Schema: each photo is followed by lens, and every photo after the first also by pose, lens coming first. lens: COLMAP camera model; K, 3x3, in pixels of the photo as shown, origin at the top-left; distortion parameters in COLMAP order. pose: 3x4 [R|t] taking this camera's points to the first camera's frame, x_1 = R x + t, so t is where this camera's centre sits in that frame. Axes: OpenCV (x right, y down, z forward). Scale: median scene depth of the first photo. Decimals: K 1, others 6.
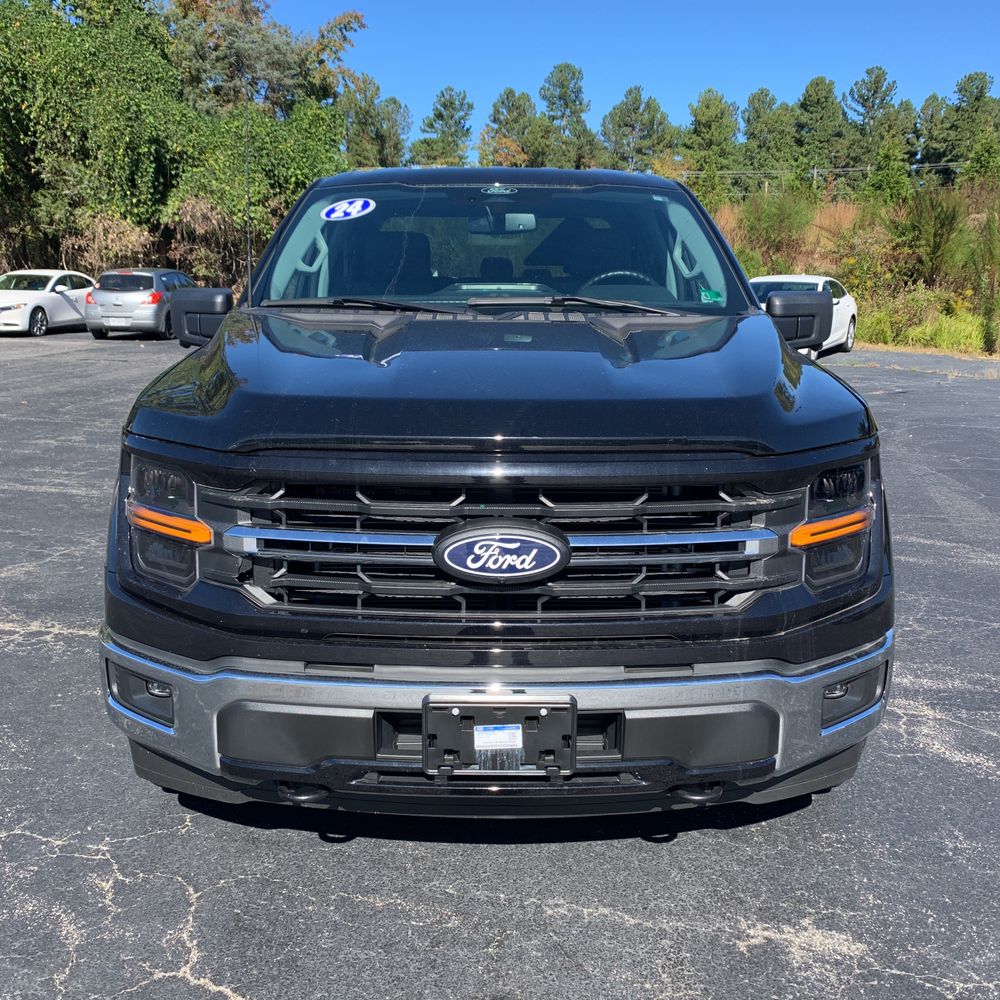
lens RADIAL K [[1049.9, 0, 505.6], [0, 1049.9, 499.4], [0, 0, 1]] dist [0.001275, -0.010962]
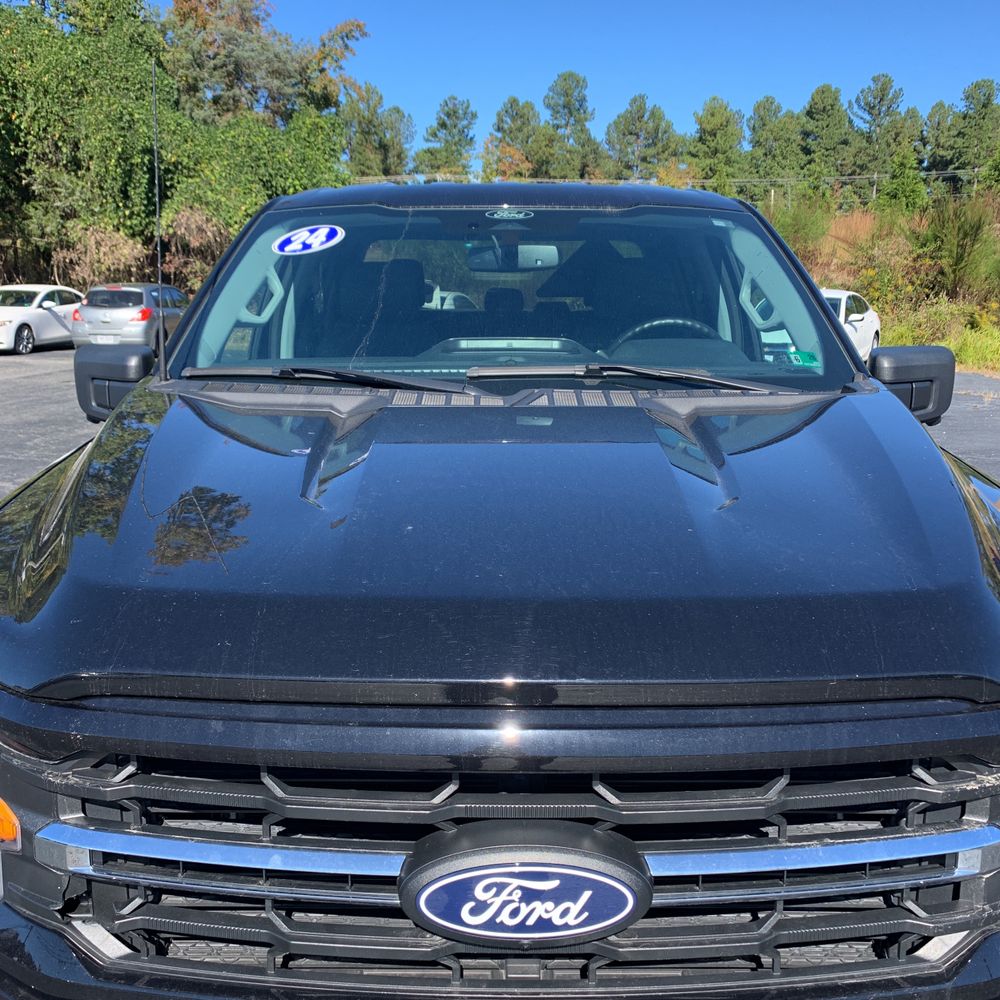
lens RADIAL K [[1039.9, 0, 505.3], [0, 1039.9, 495.3], [0, 0, 1]] dist [-0.003425, -0.006878]
pose [[0.999988, -0.002233, -0.004309, -0.000962], [0.002197, 0.999964, -0.008253, -0.012972], [0.004327, 0.008244, 0.999957, 0.038601]]
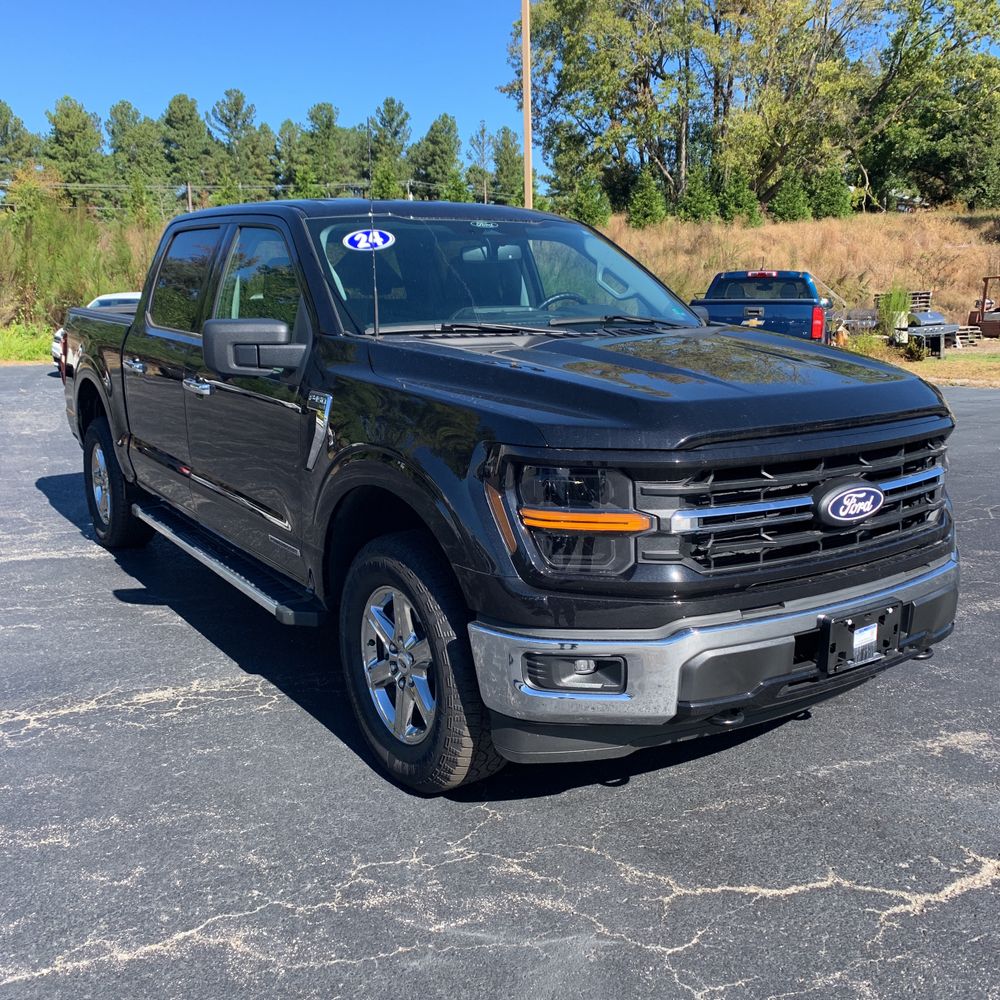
lens RADIAL K [[1049.9, 0, 505.6], [0, 1049.9, 499.4], [0, 0, 1]] dist [0.001275, -0.010962]
pose [[0.826087, -0.125226, 0.549453, -0.096434], [0.132223, 0.990851, 0.027033, -0.004236], [-0.547811, 0.050319, 0.835087, 0.008405]]
